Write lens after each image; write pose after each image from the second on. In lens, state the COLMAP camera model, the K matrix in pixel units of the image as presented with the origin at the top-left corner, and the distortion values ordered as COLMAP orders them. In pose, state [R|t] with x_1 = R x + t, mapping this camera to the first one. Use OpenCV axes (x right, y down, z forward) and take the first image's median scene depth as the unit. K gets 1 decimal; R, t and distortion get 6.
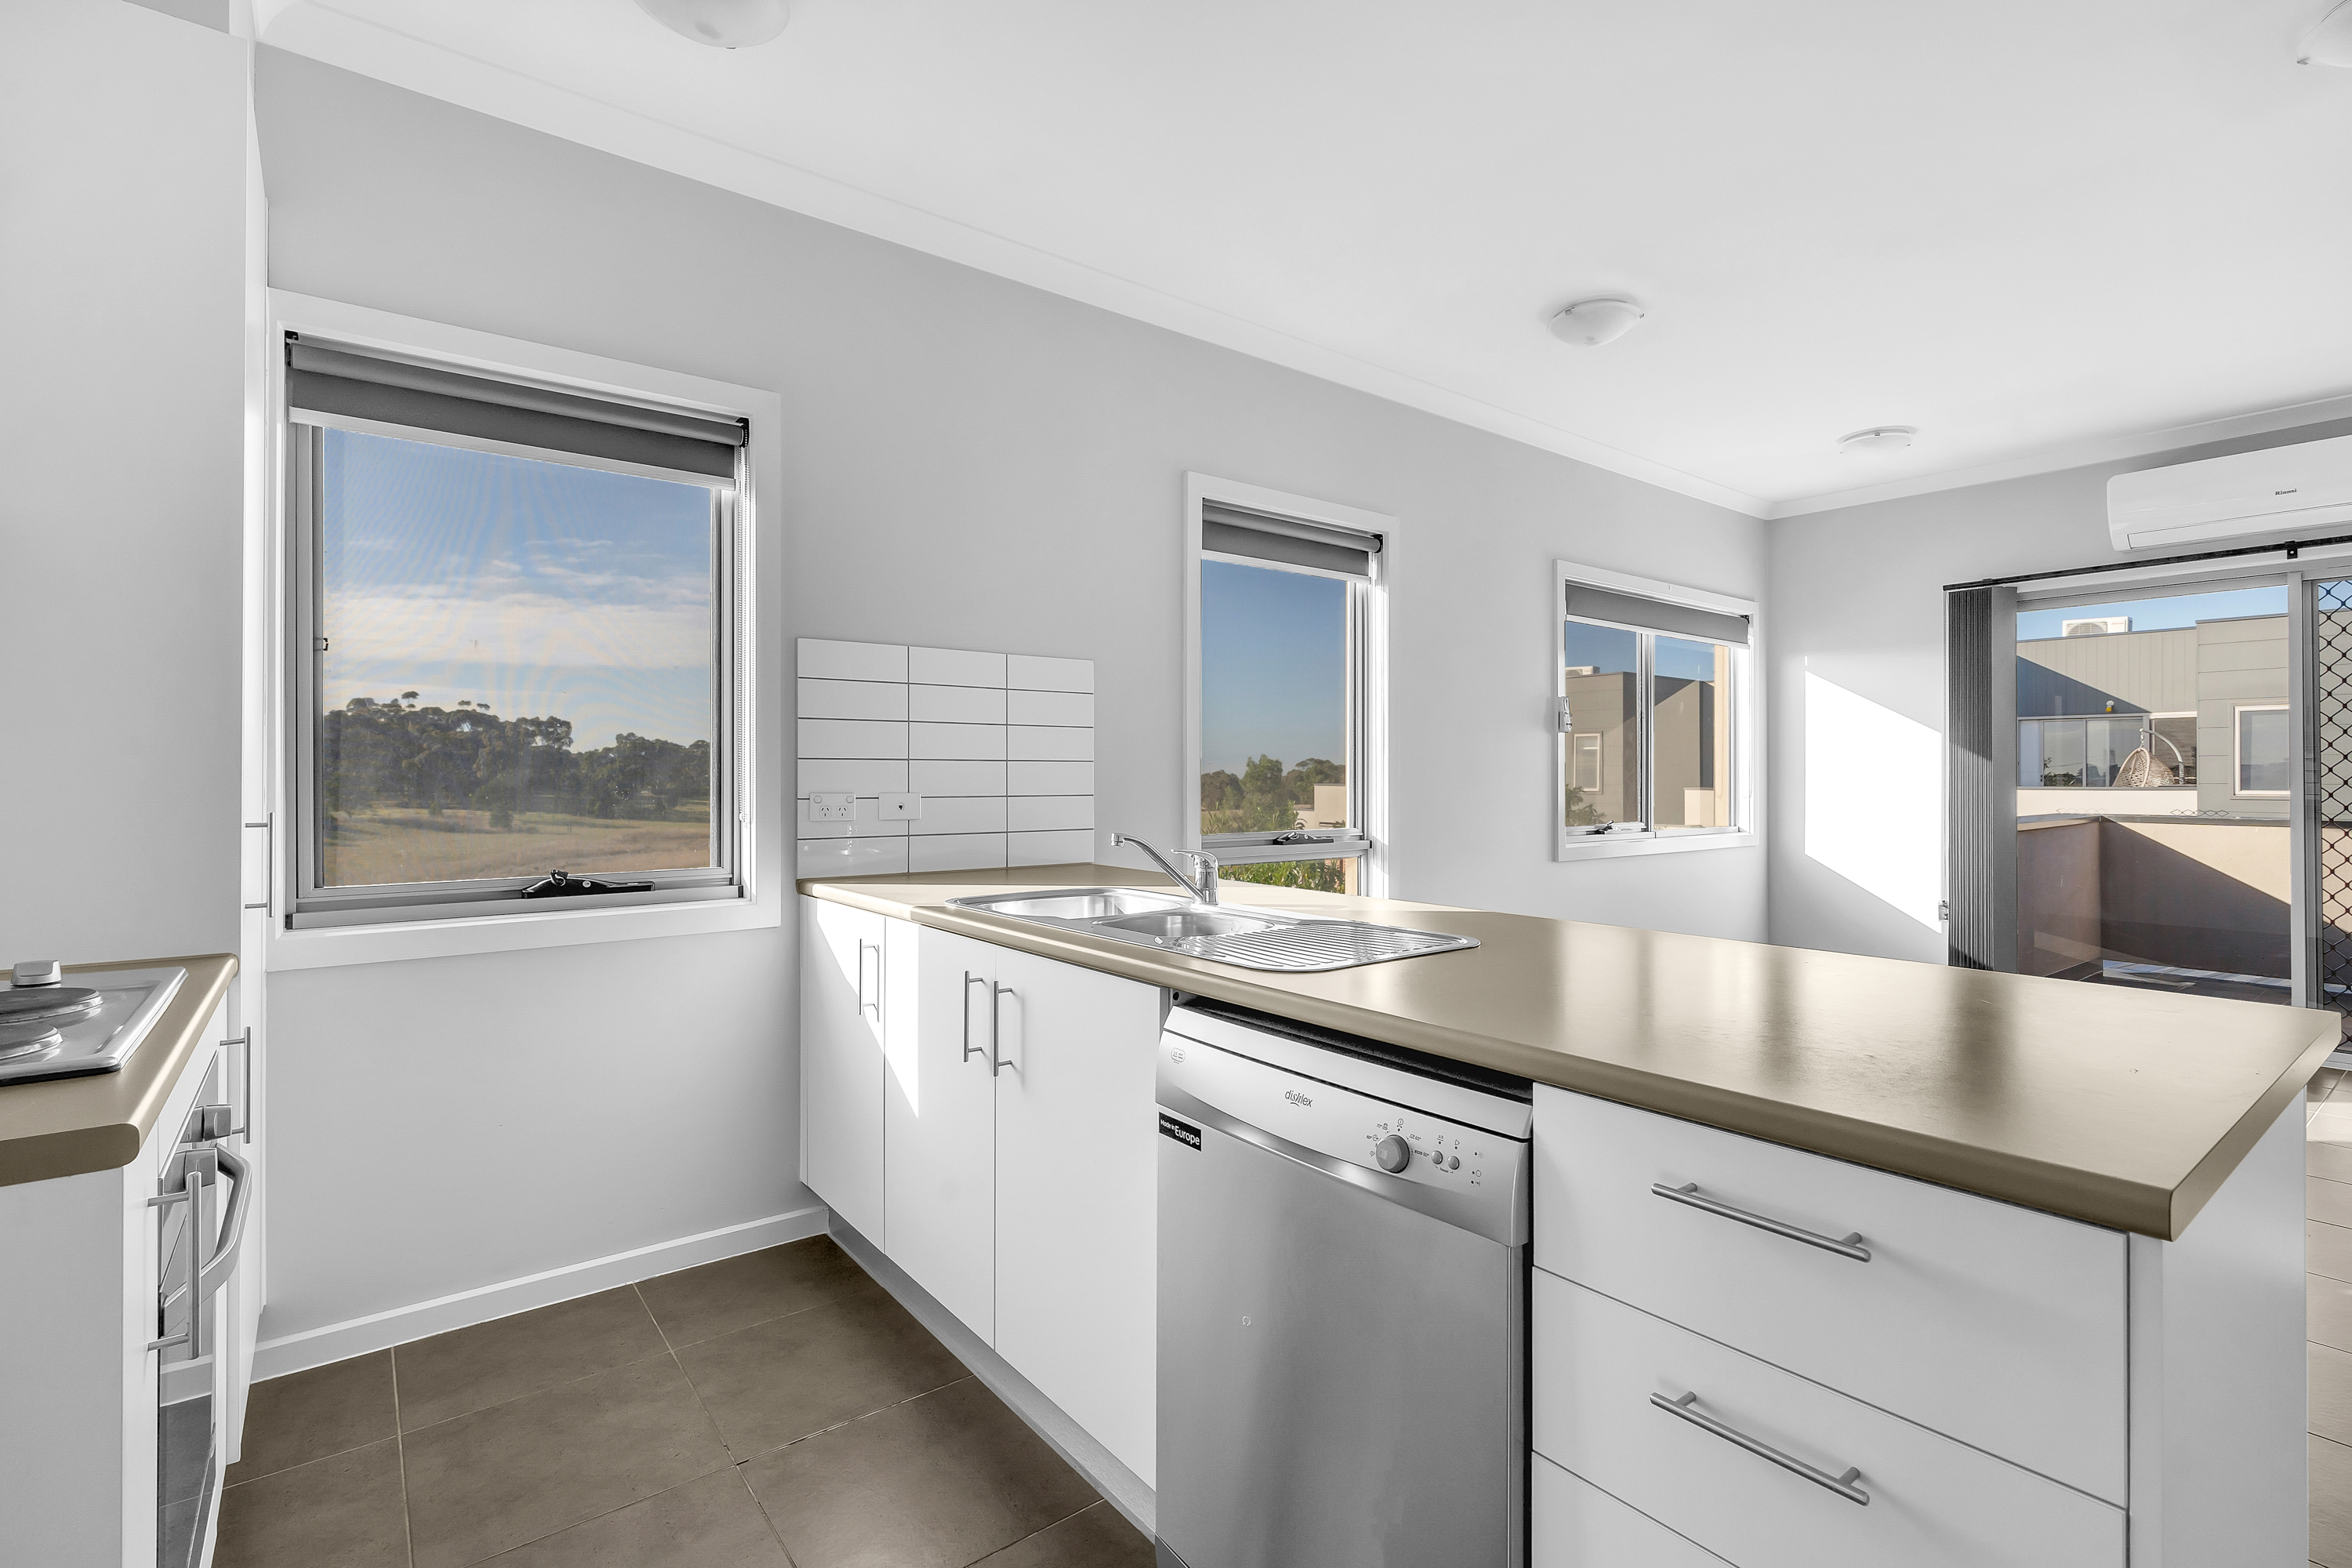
lens RADIAL K [[1070.5, 0, 1171.6], [0, 1070.5, 761.8], [0, 0, 1]] dist [0.018298, -0.010013]
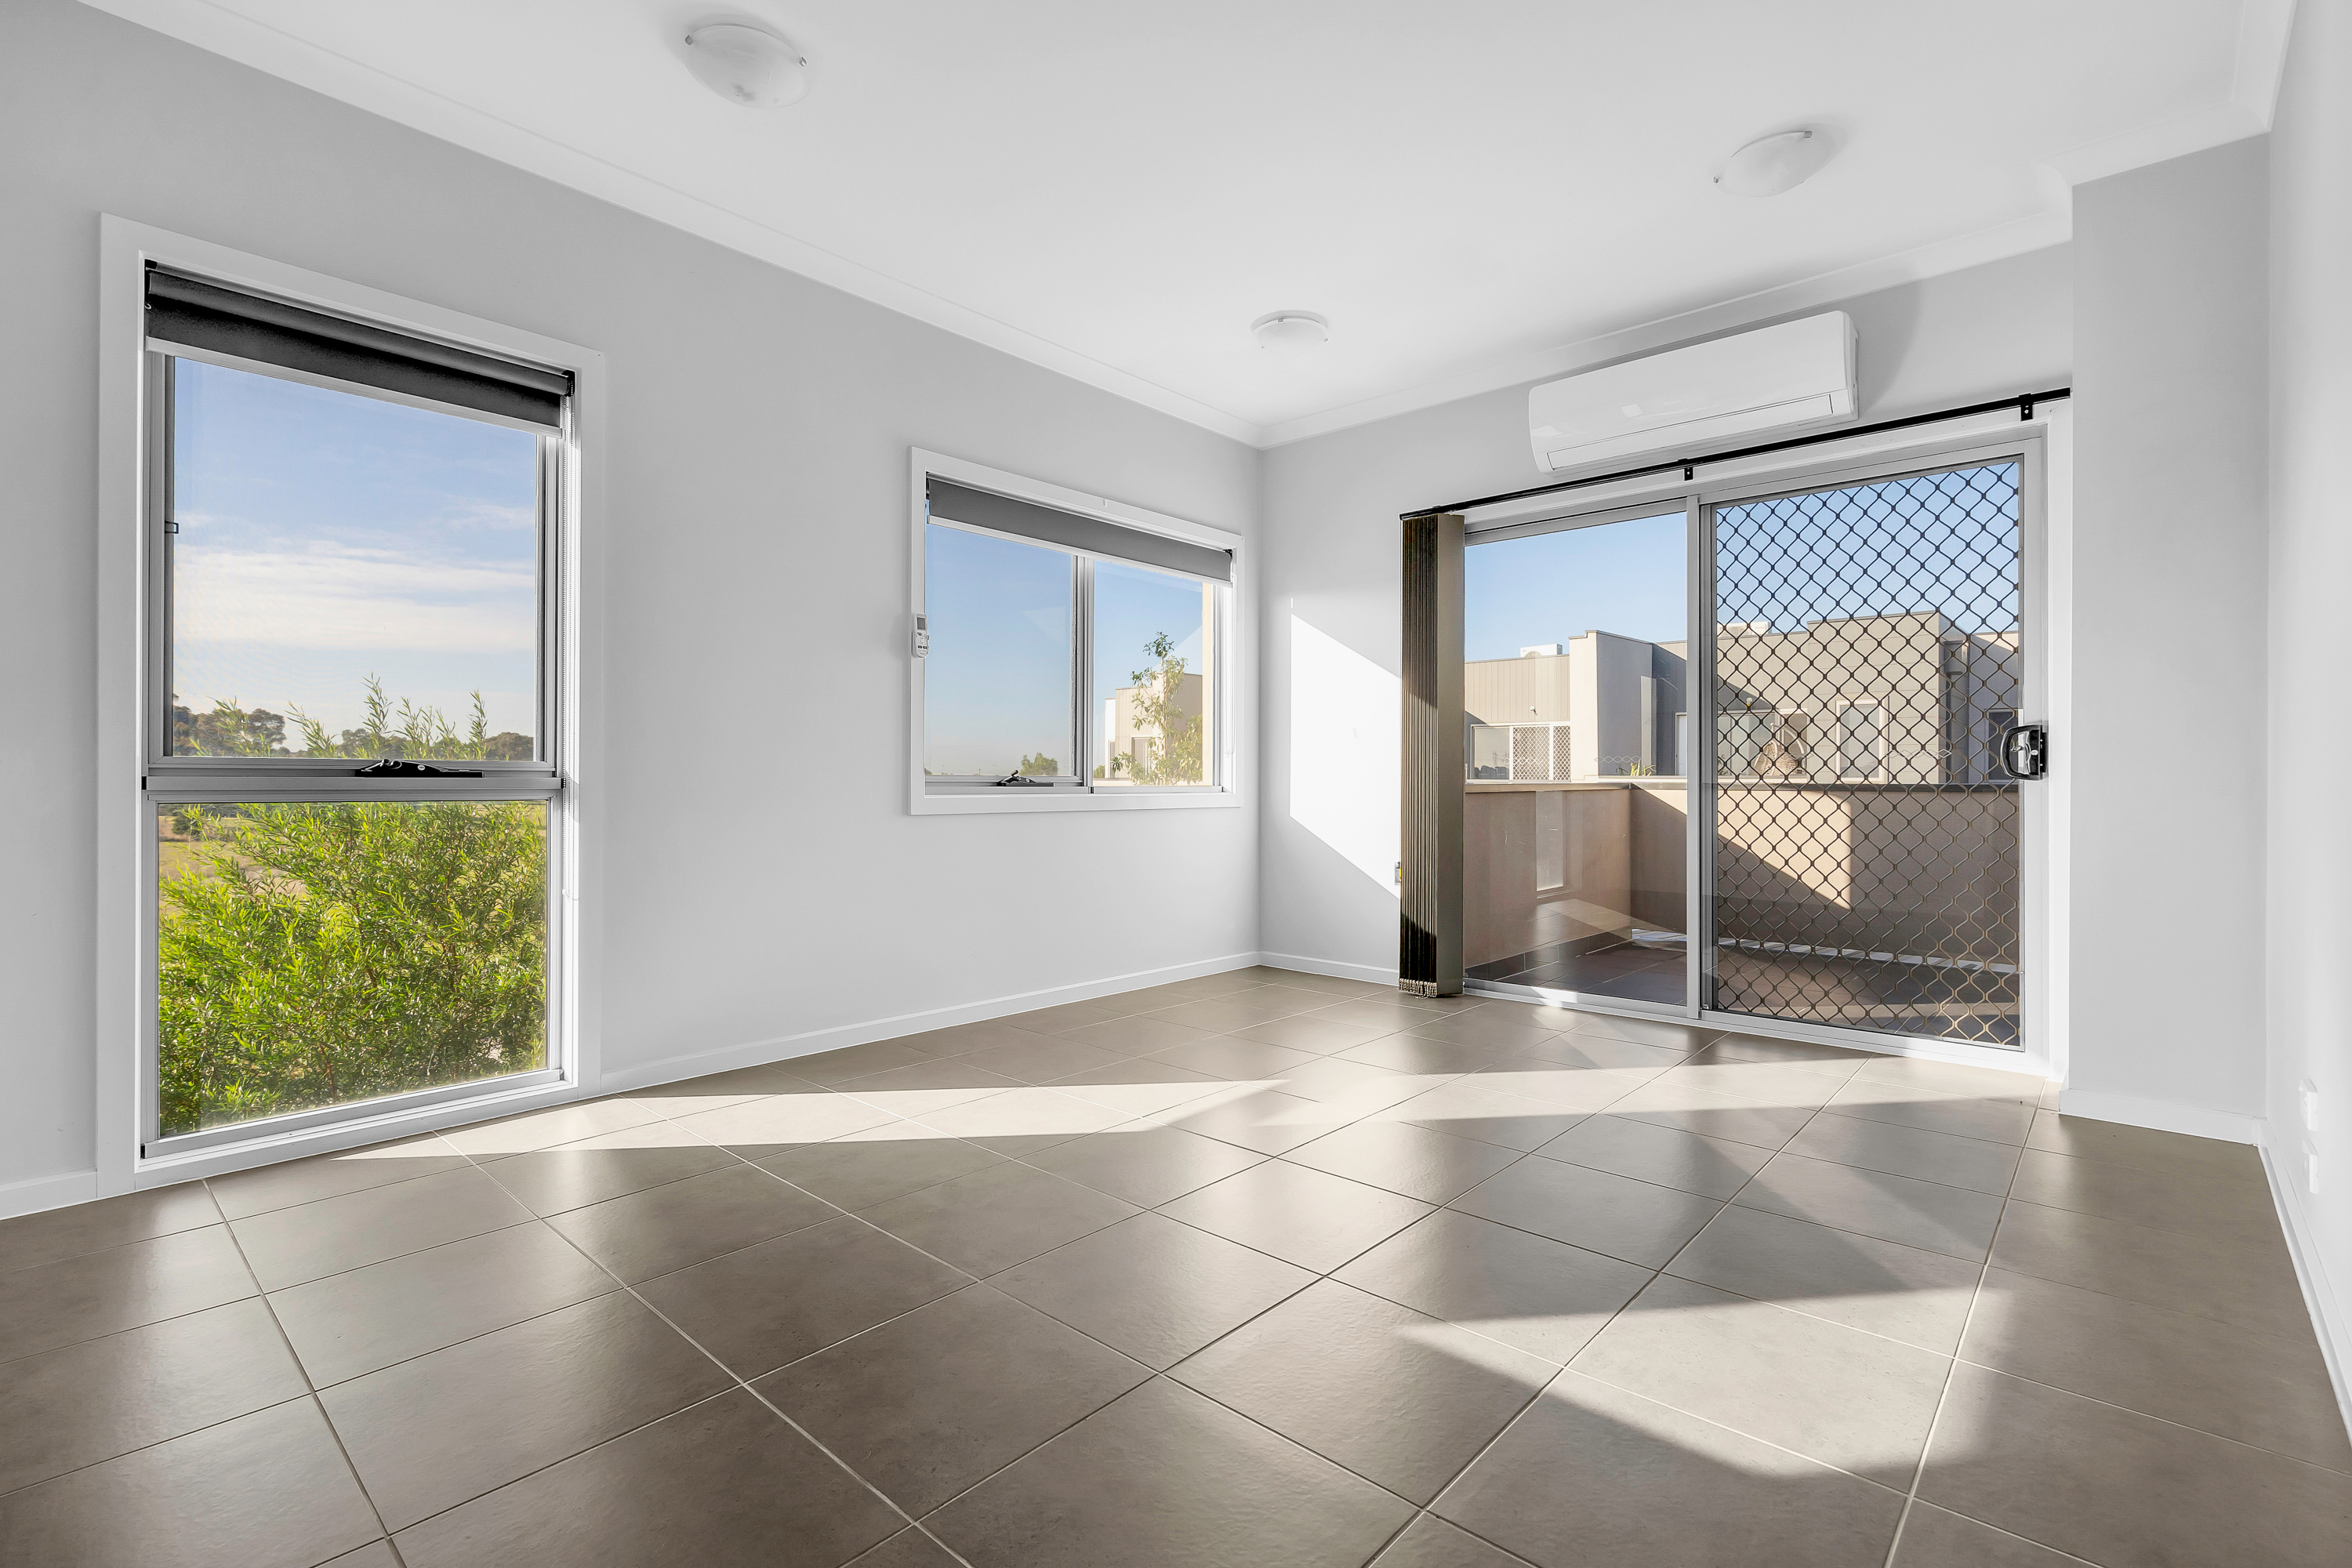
lens RADIAL K [[1078.3, 0, 1164.4], [0, 1078.3, 777.4], [0, 0, 1]] dist [-0.002419, -0.000269]
pose [[0.985623, 0.002785, 0.168936, 0.112367], [-0.004680, 0.999930, 0.010824, 0.014854], [-0.168895, -0.011459, 0.985568, 0.041954]]
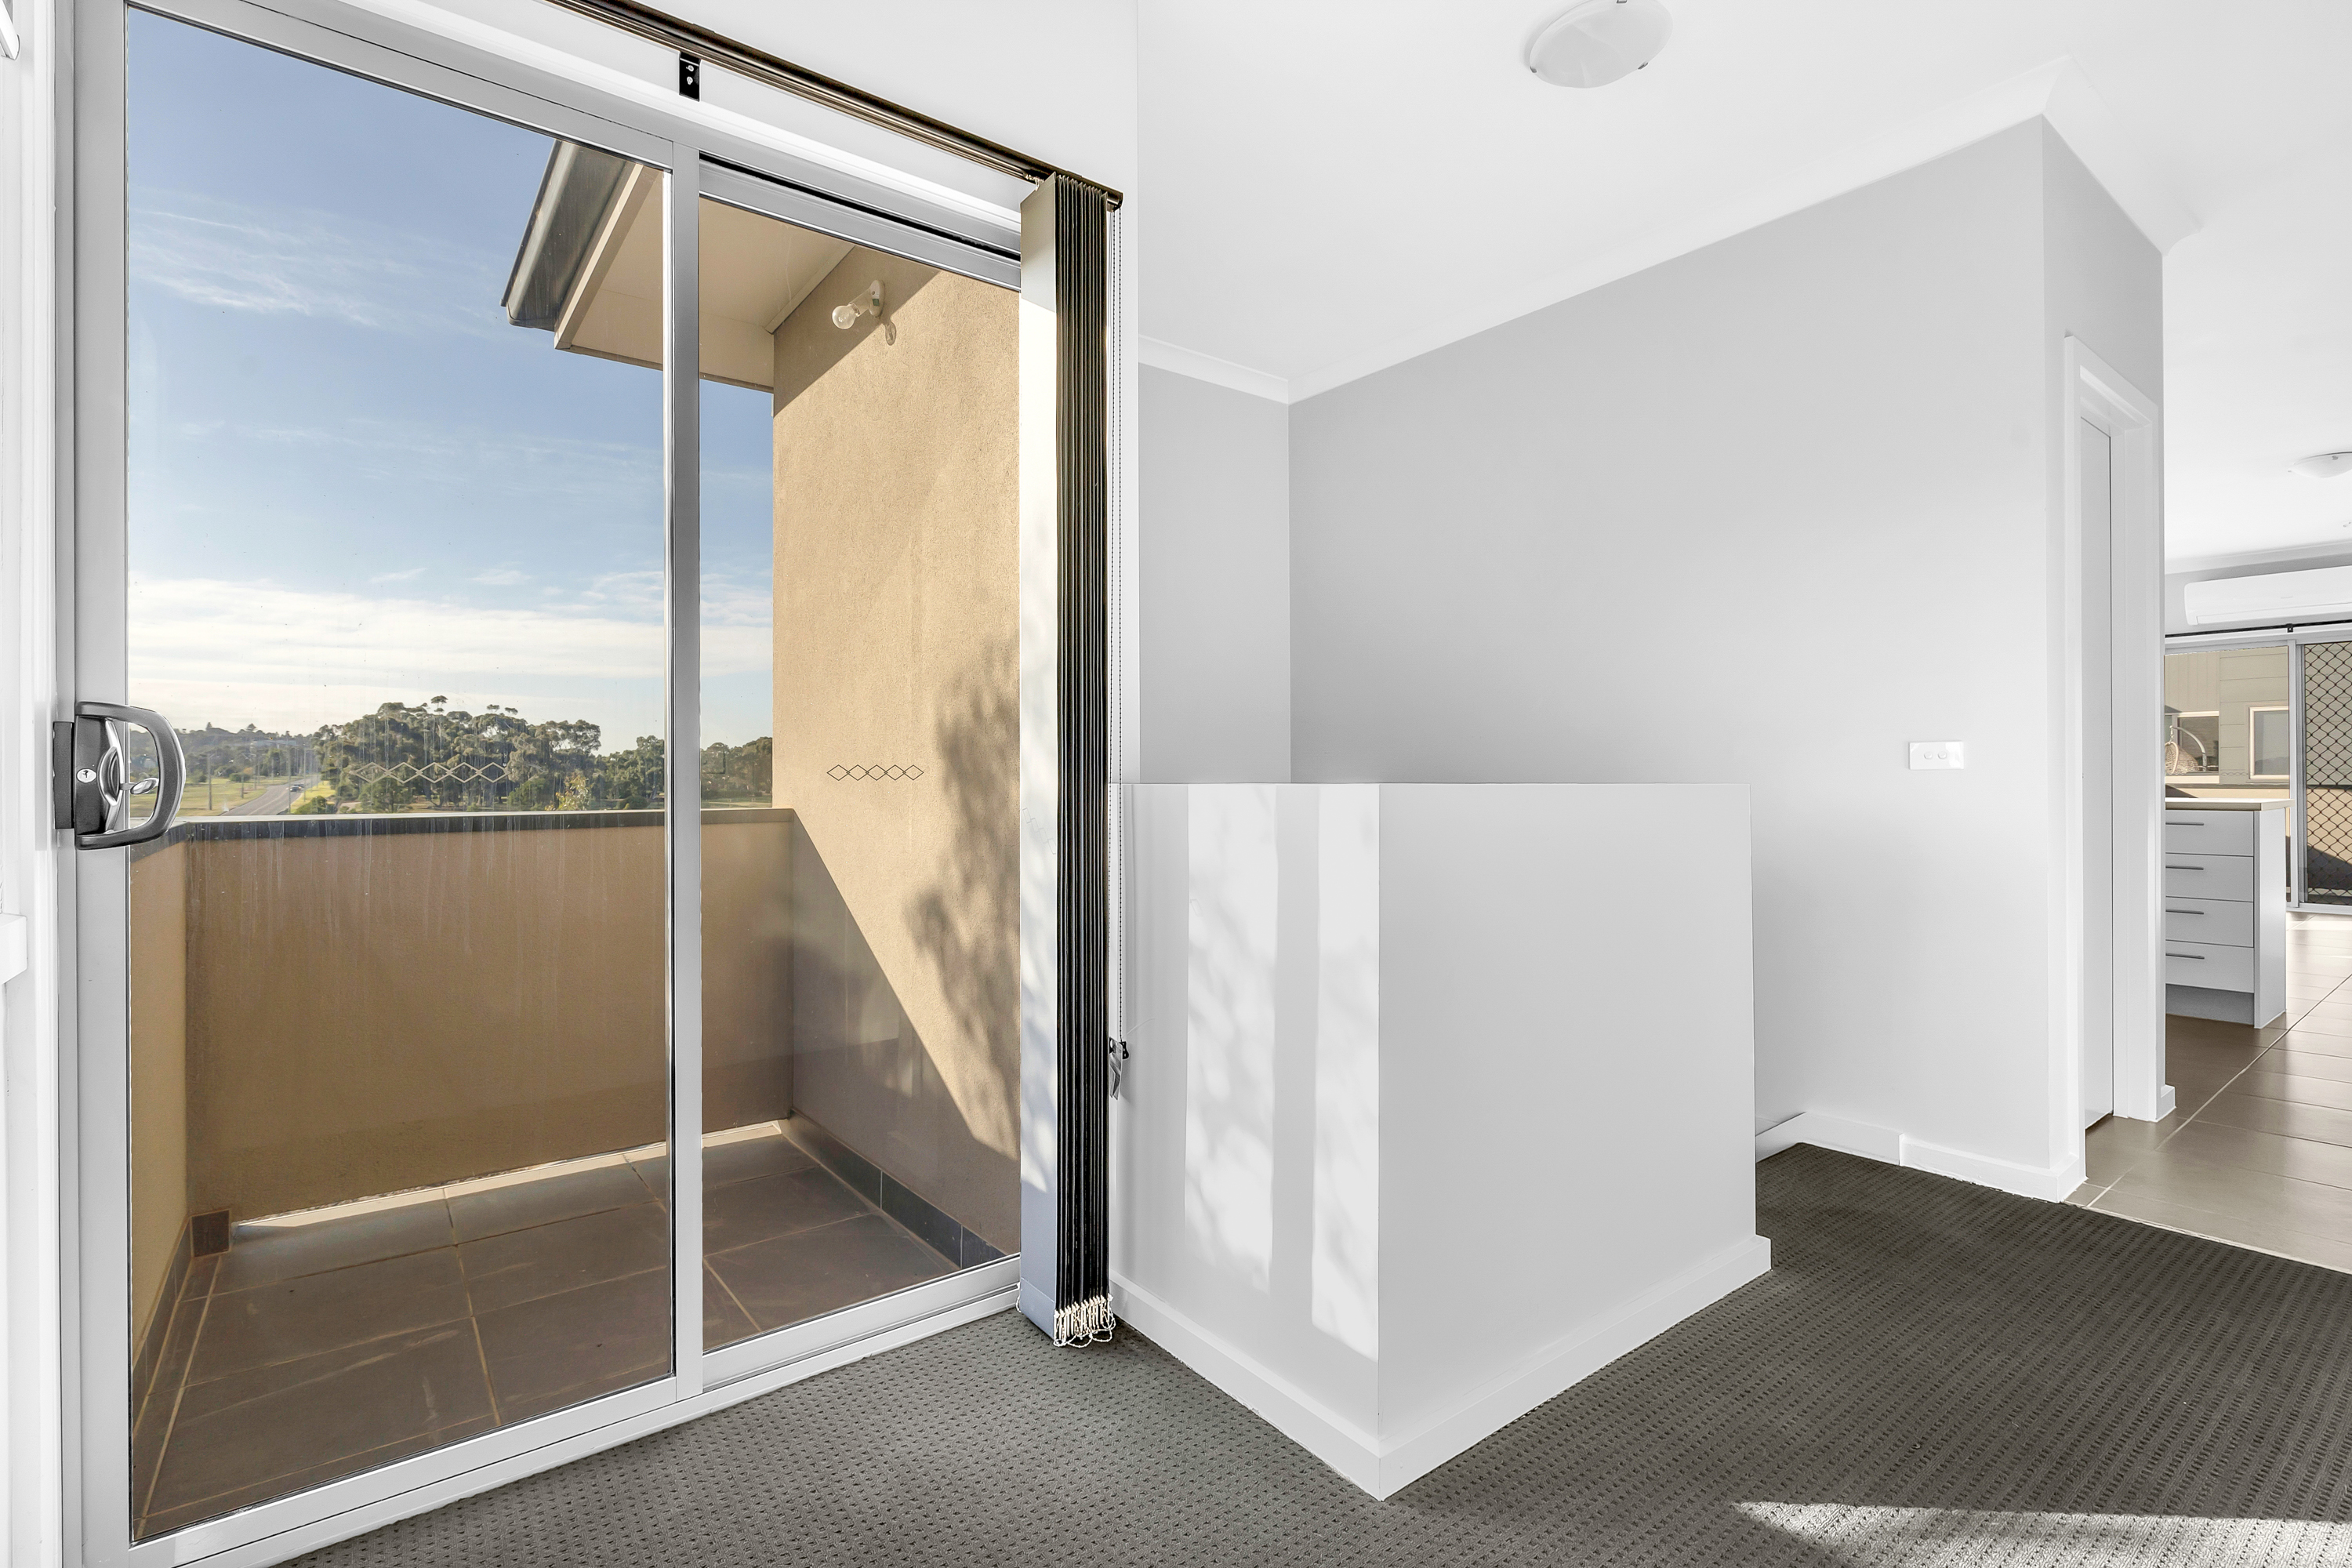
lens RADIAL K [[1078.3, 0, 1164.4], [0, 1078.3, 777.4], [0, 0, 1]] dist [-0.002419, -0.000269]
pose [[0.999944, -0.003944, -0.009791, -0.215706], [0.004078, 0.999898, 0.013678, 0.006291], [0.009737, -0.013718, 0.999859, -0.213535]]
